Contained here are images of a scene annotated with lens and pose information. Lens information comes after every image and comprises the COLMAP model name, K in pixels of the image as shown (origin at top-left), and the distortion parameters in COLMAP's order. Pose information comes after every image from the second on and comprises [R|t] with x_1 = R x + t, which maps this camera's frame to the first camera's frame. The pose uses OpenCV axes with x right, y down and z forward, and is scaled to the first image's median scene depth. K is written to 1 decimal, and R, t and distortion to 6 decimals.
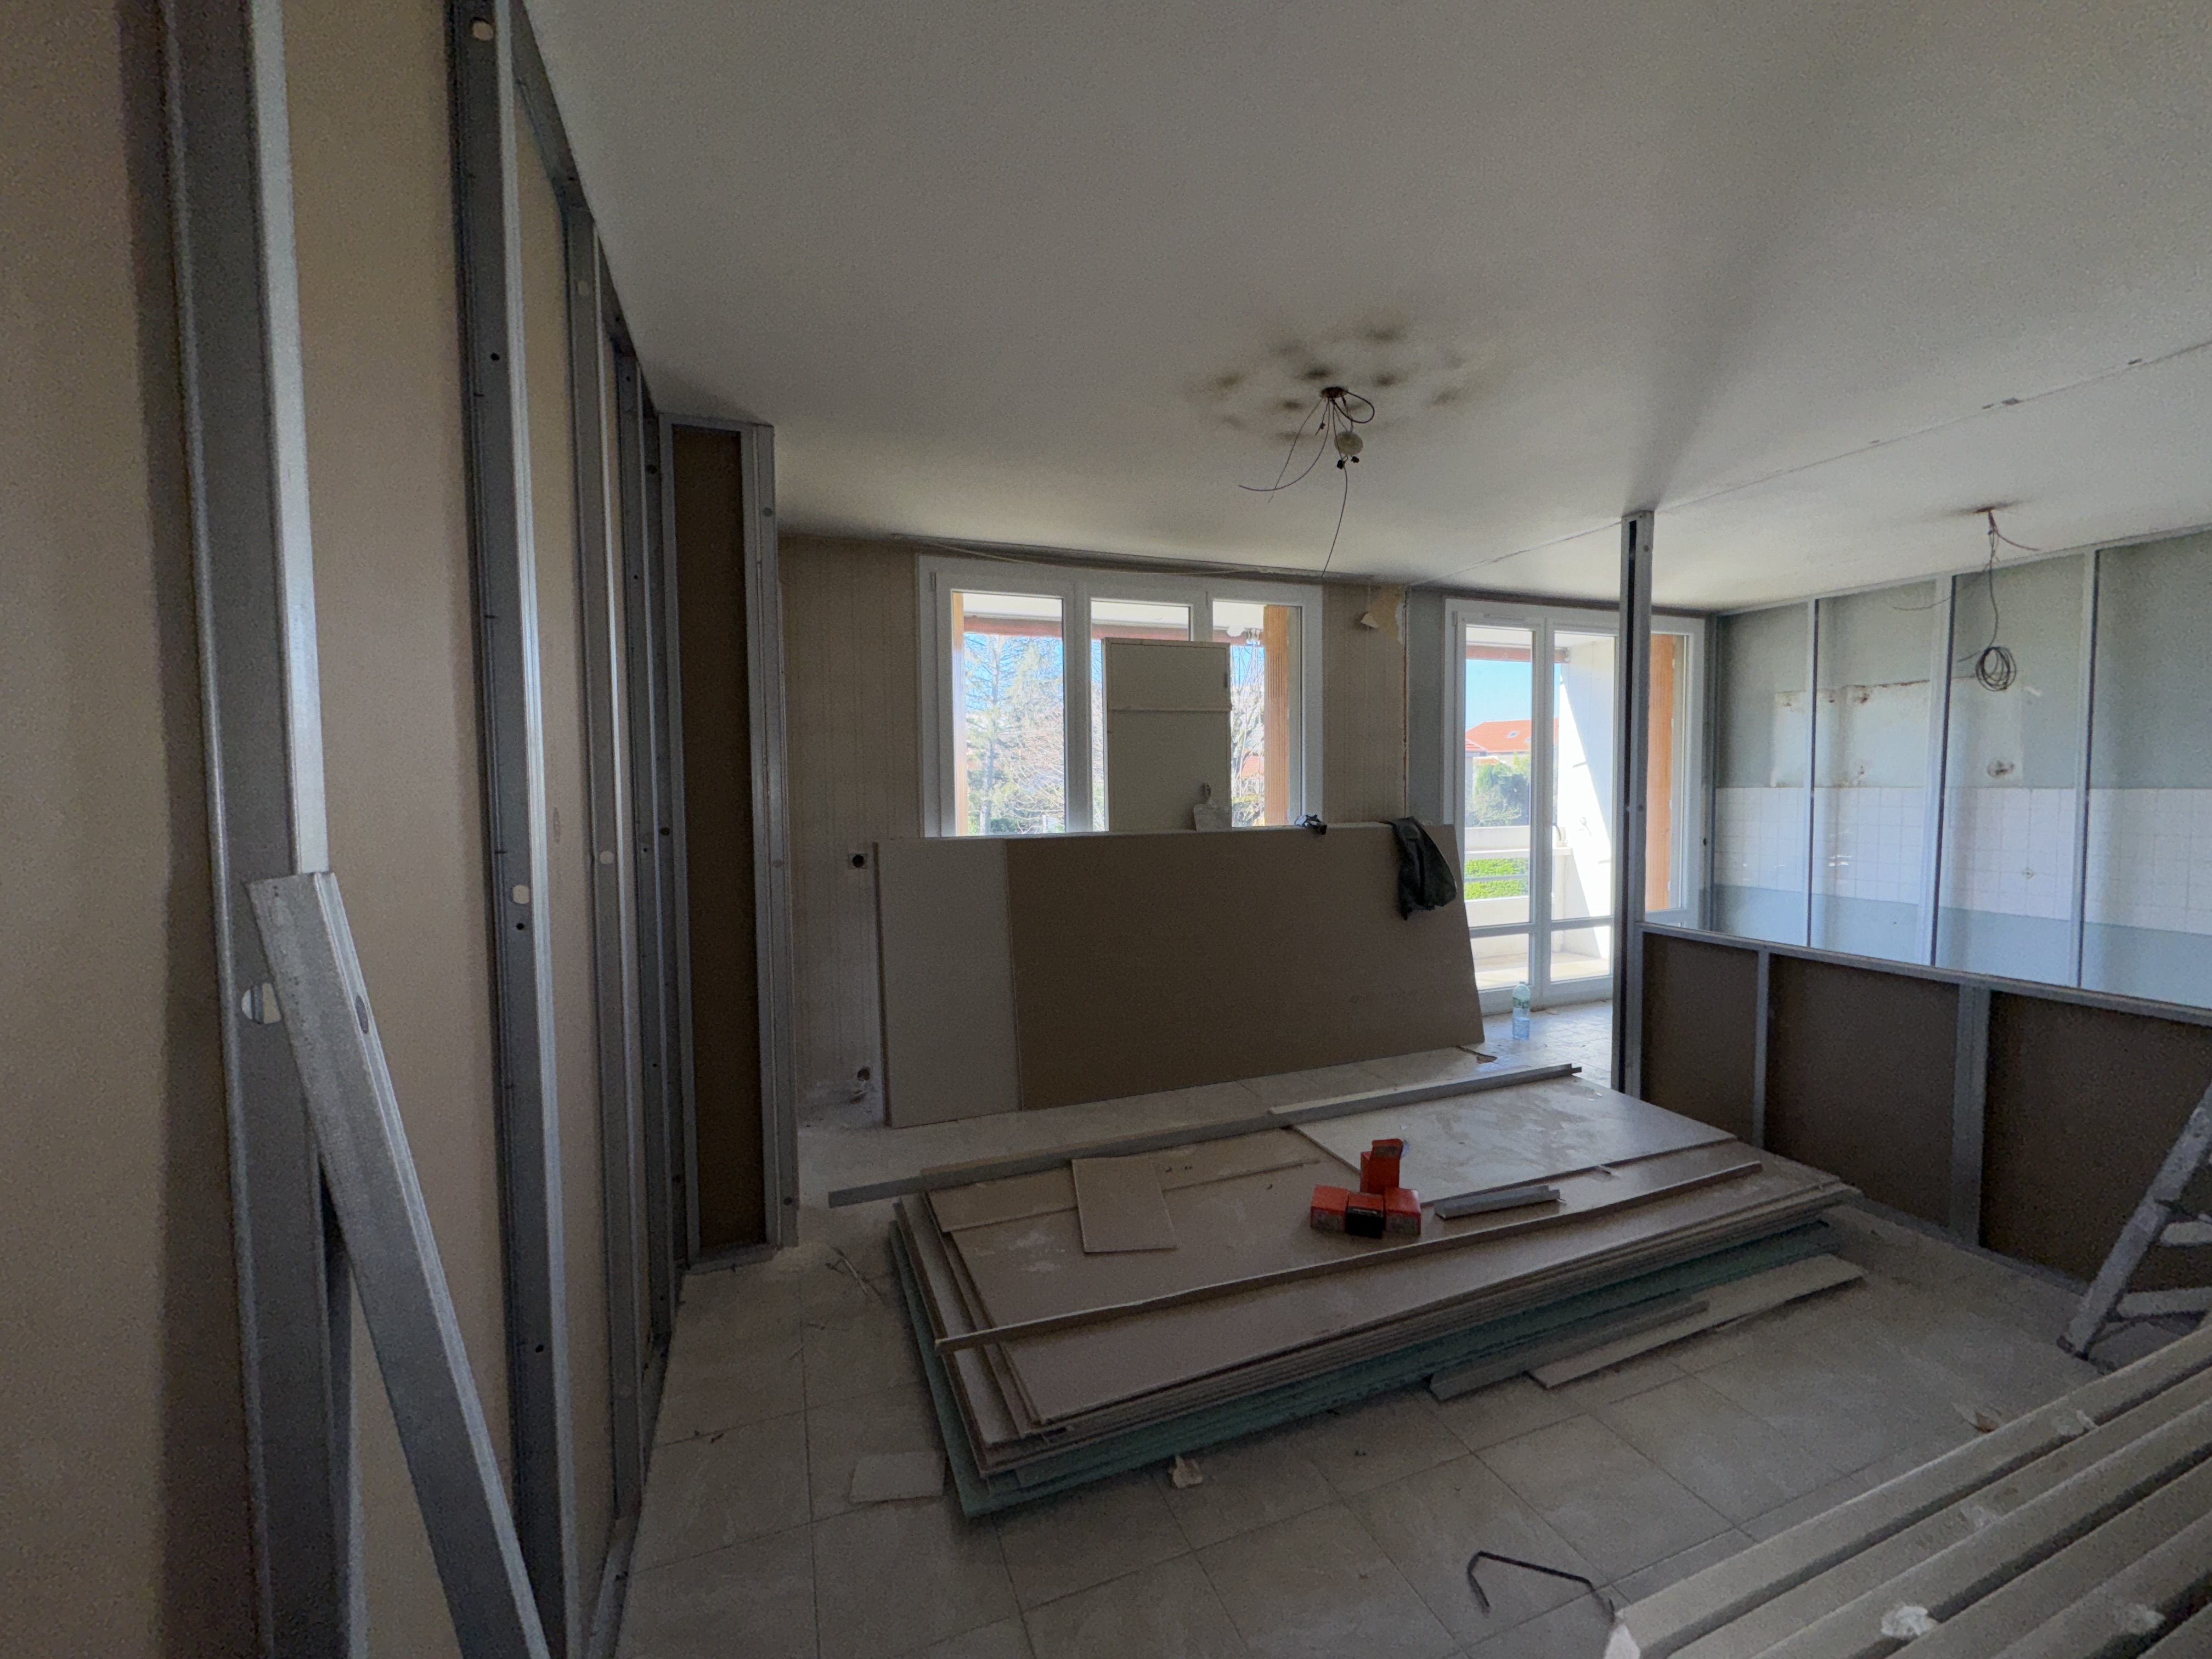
lens RADIAL K [[886.0, 0, 1107.1], [0, 886.0, 824.4], [0, 0, 1]] dist [0.000004, 0.000865]
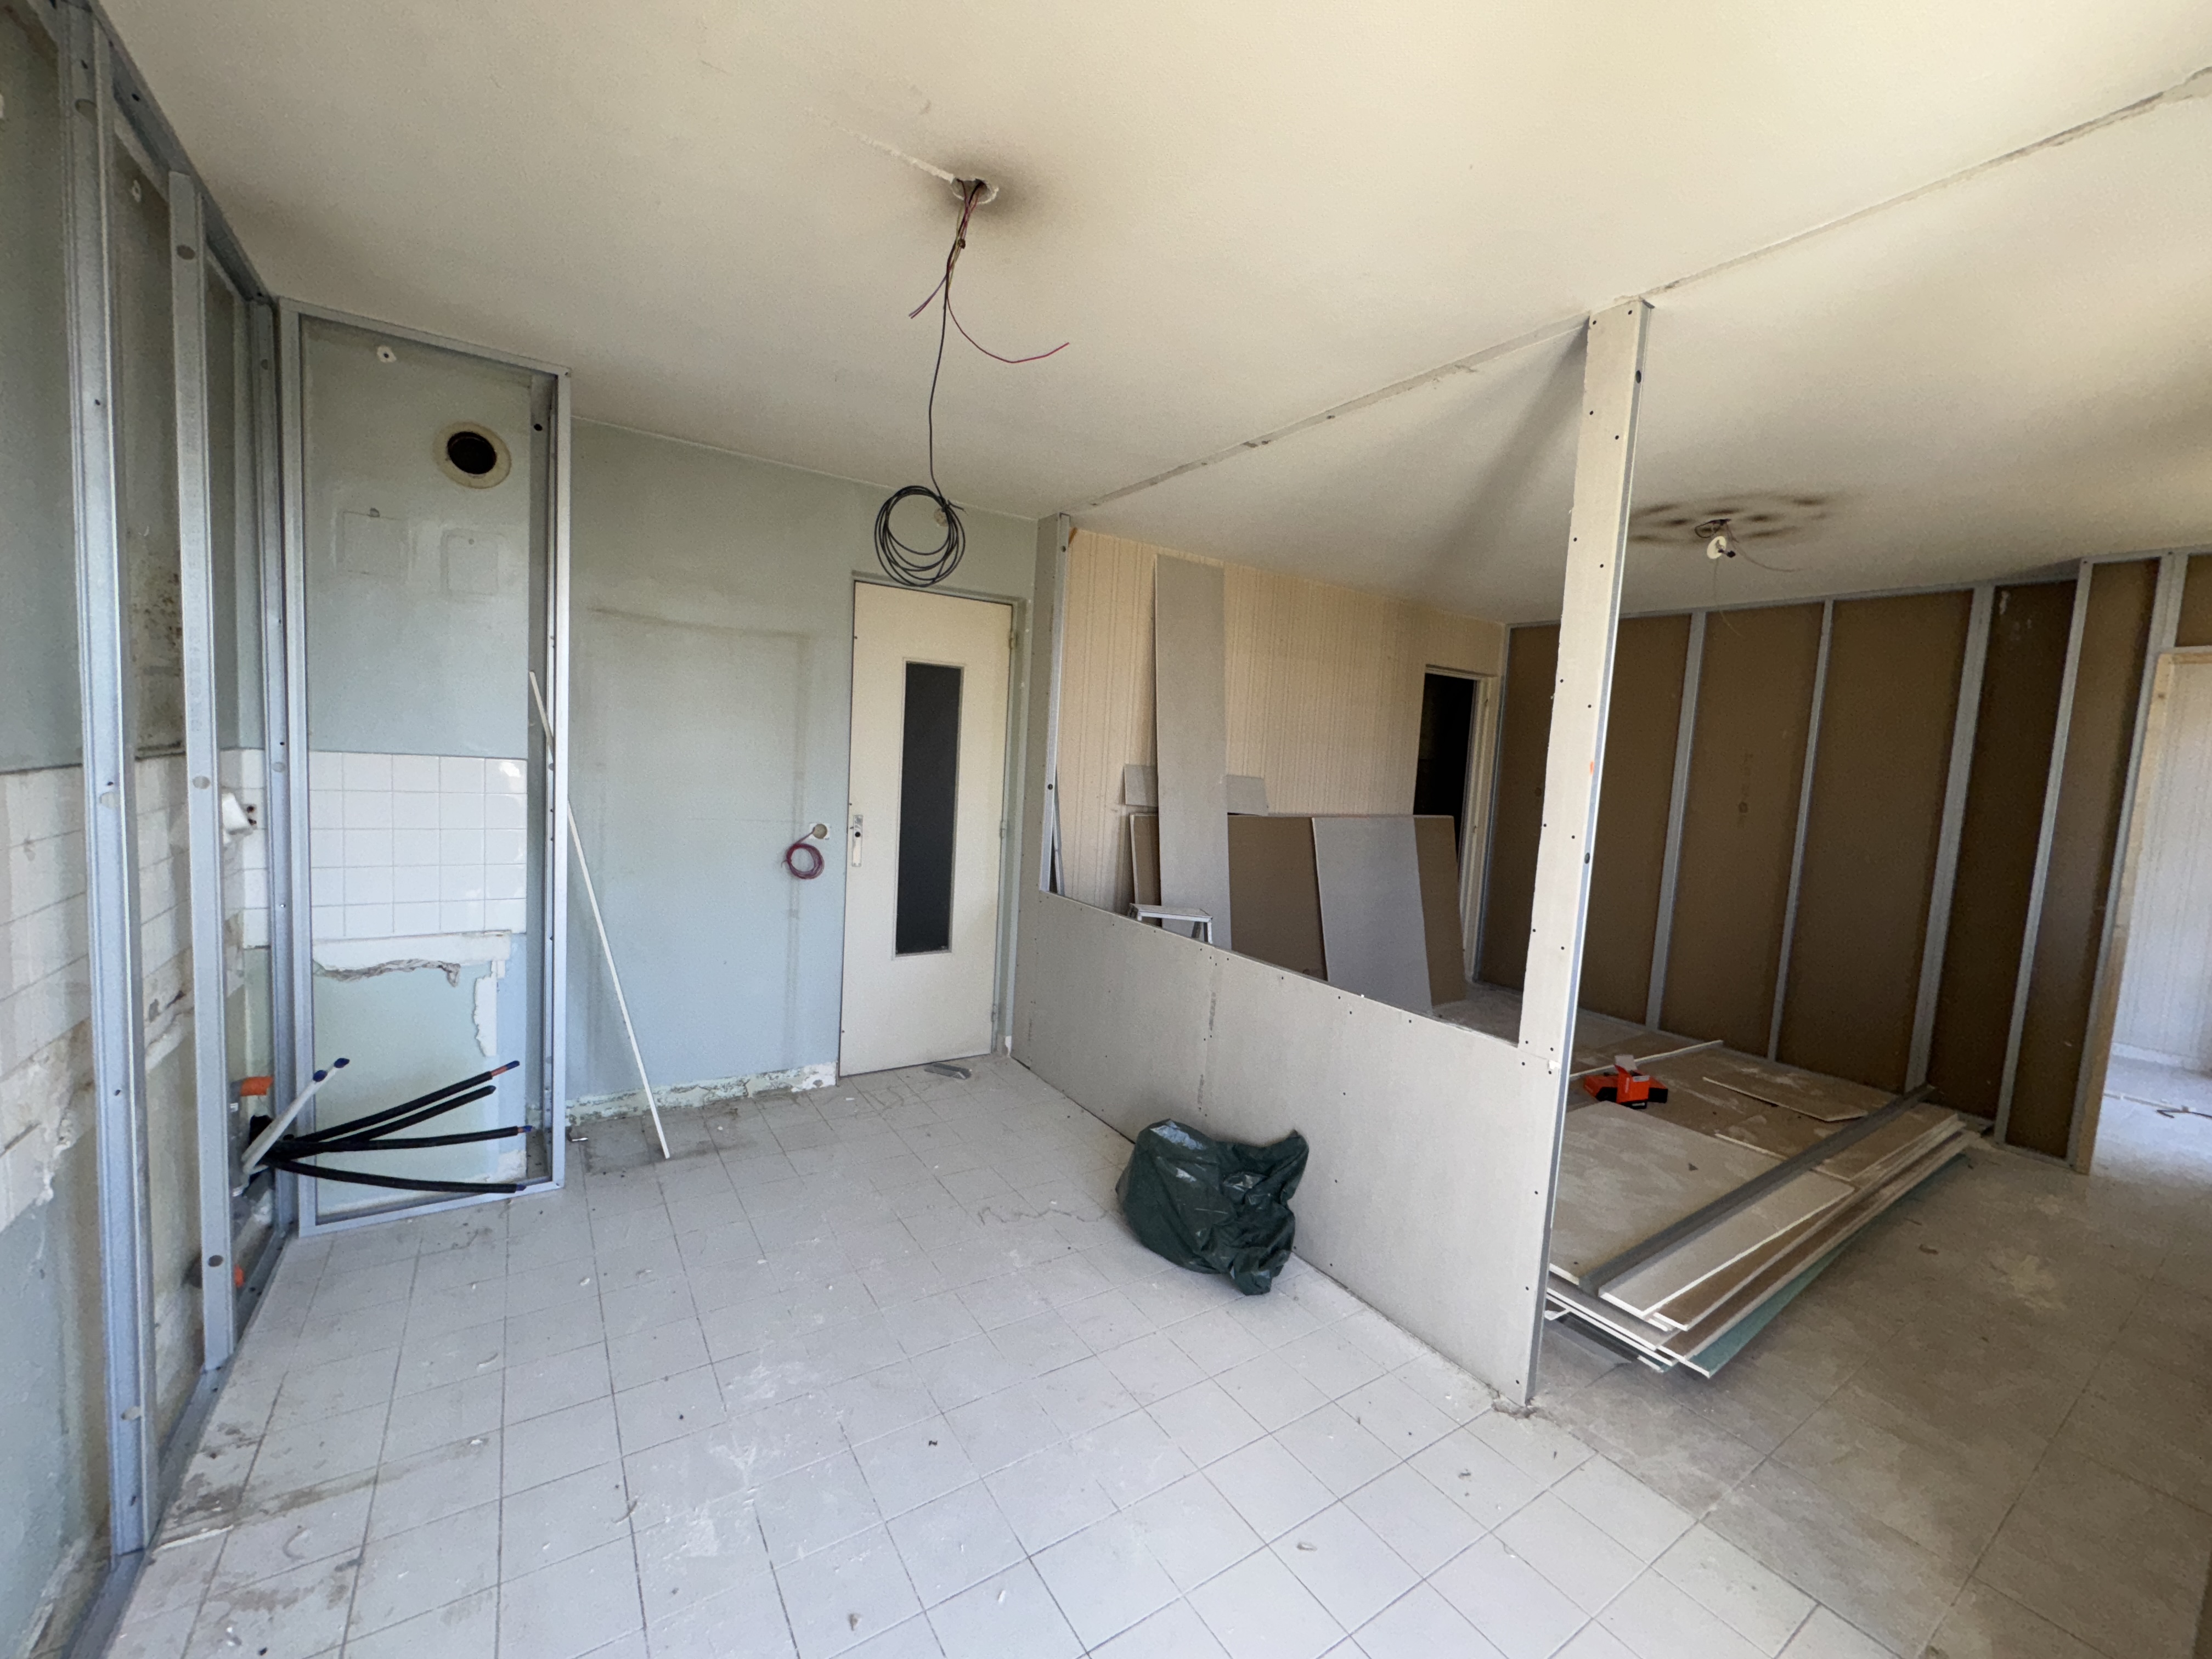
lens RADIAL K [[886.0, 0, 1107.7], [0, 886.0, 829.3], [0, 0, 1]] dist [0.000004, 0.000865]
pose [[-0.974482, -0.028543, -0.222646, 0.783134], [-0.060573, 0.988524, 0.138389, -0.074197], [0.216140, 0.148344, -0.965027, 1.158117]]
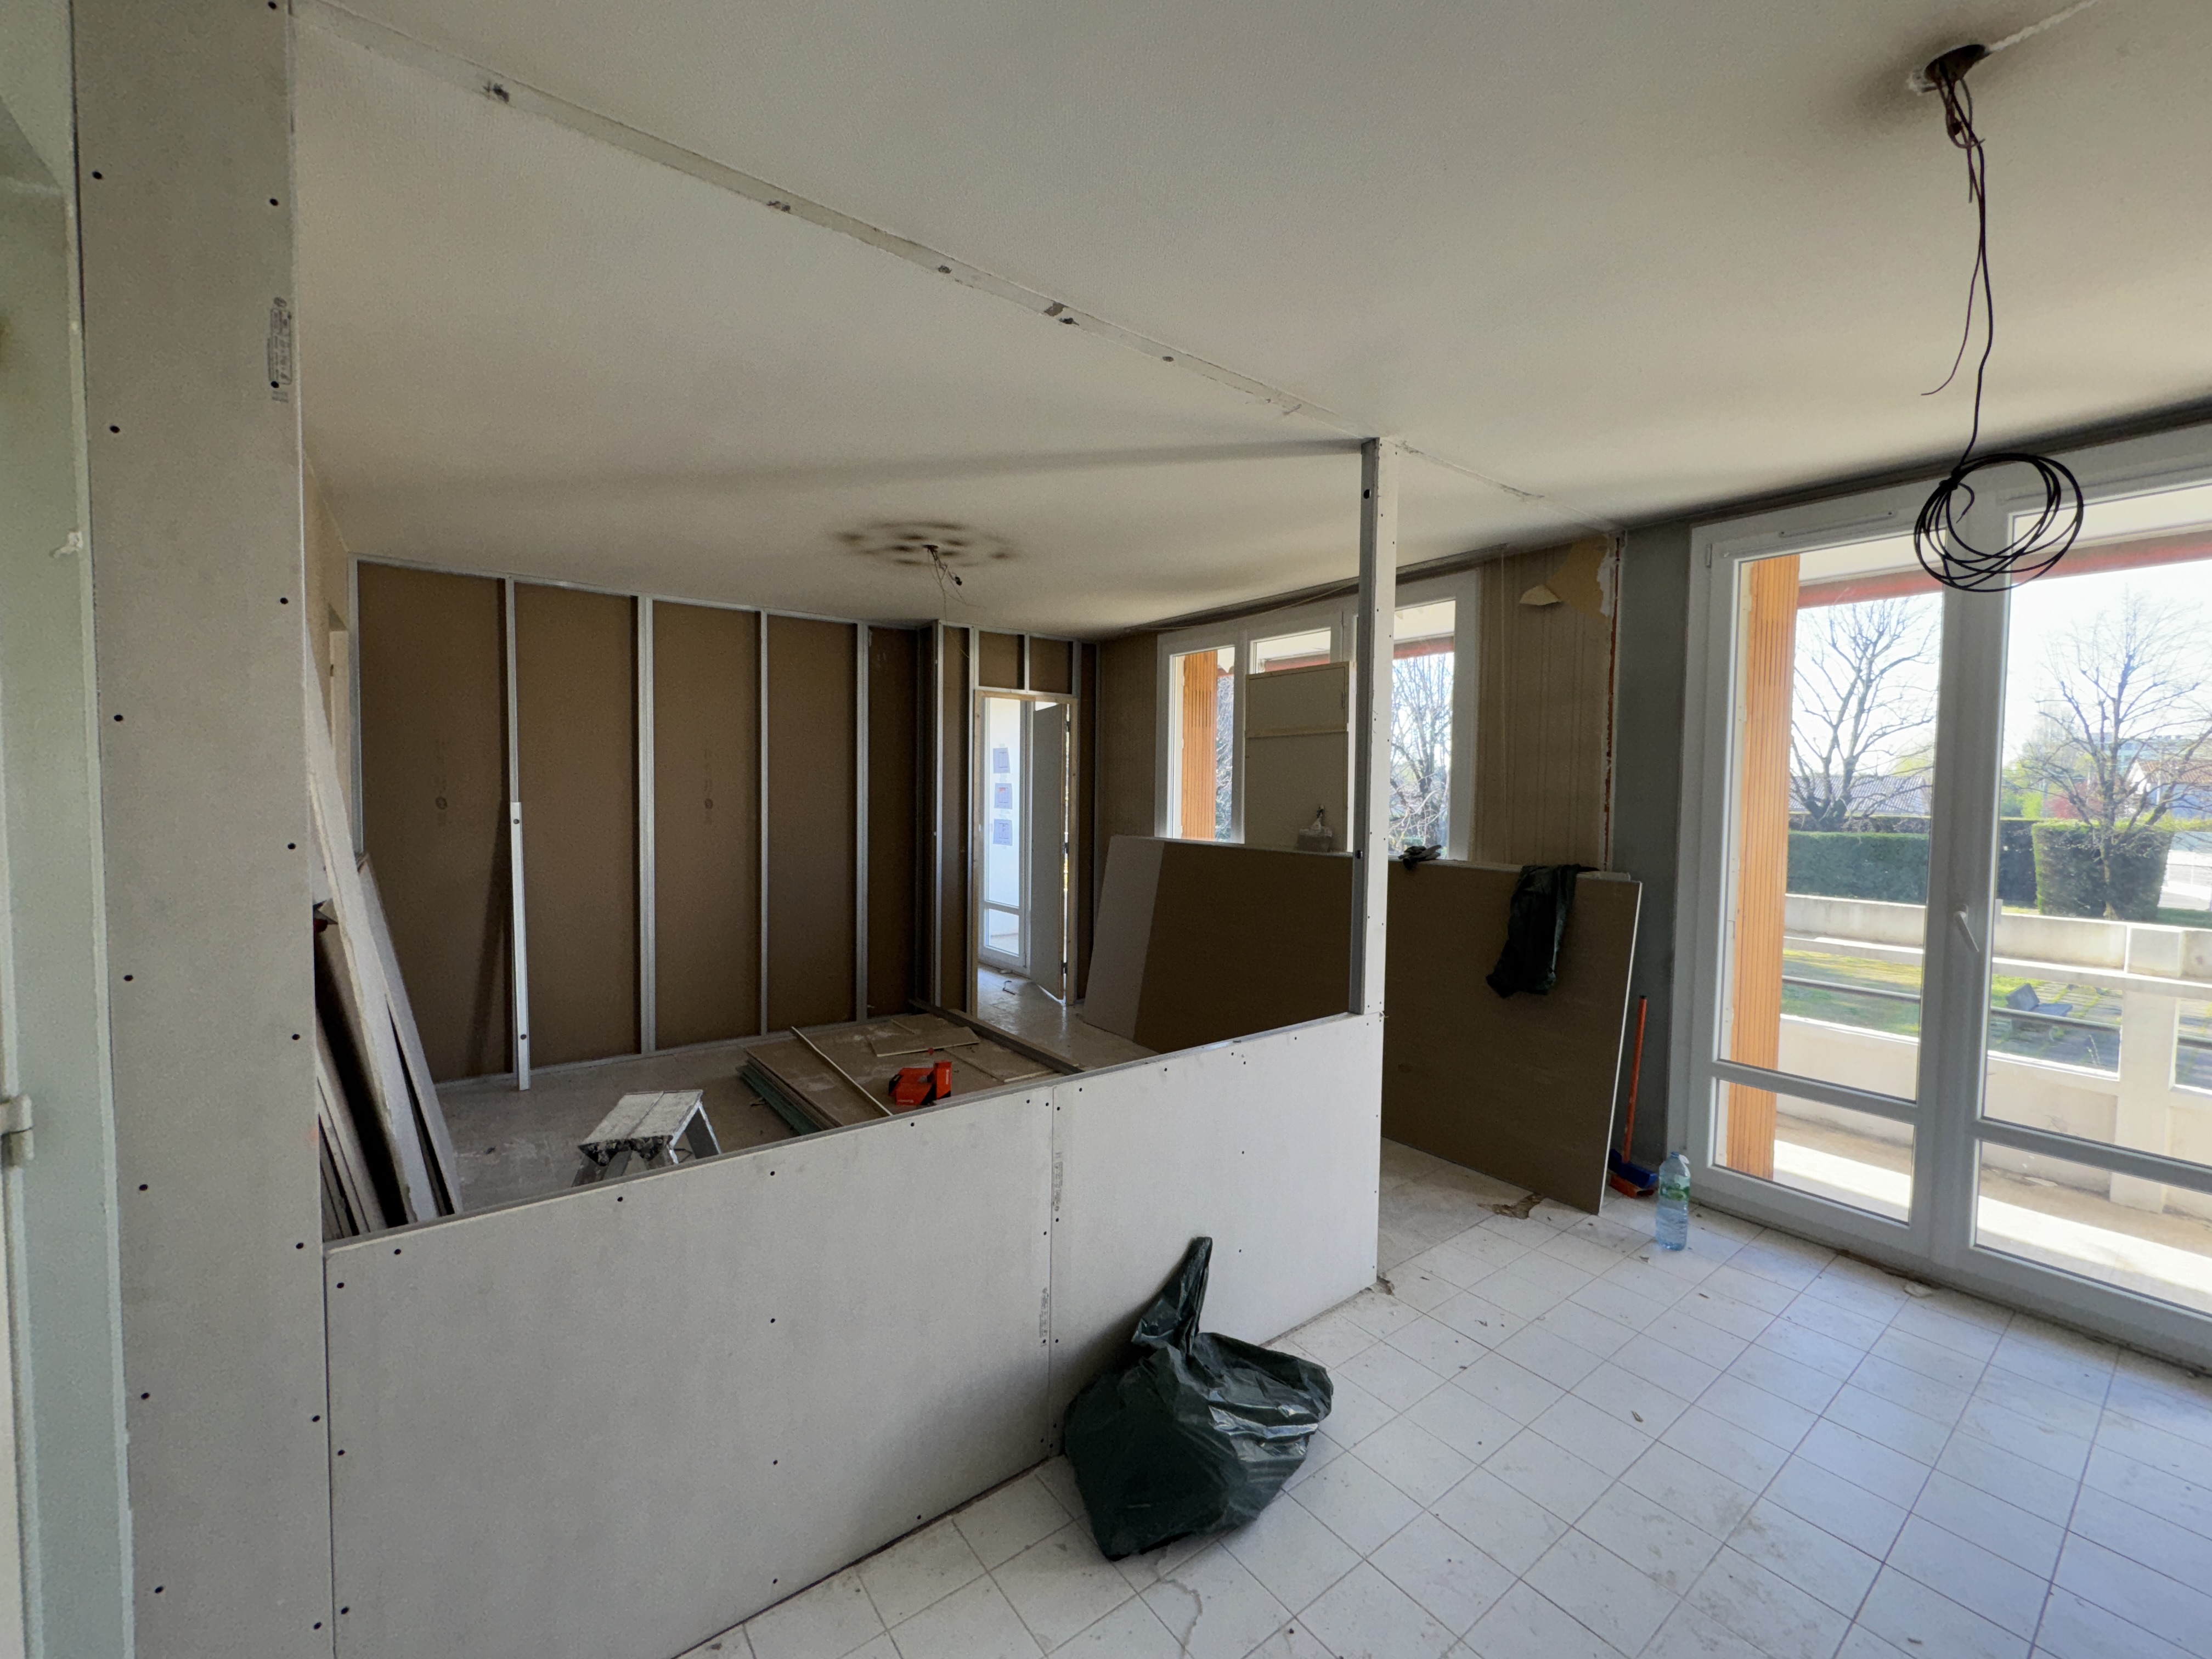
lens RADIAL K [[886.0, 0, 1098.9], [0, 886.0, 824.2], [0, 0, 1]] dist [0.000004, 0.000865]
pose [[0.272627, 0.050313, -0.960803, 0.960786], [-0.063931, 0.997372, 0.034088, -0.041435], [0.959993, 0.052132, 0.275127, 0.462151]]
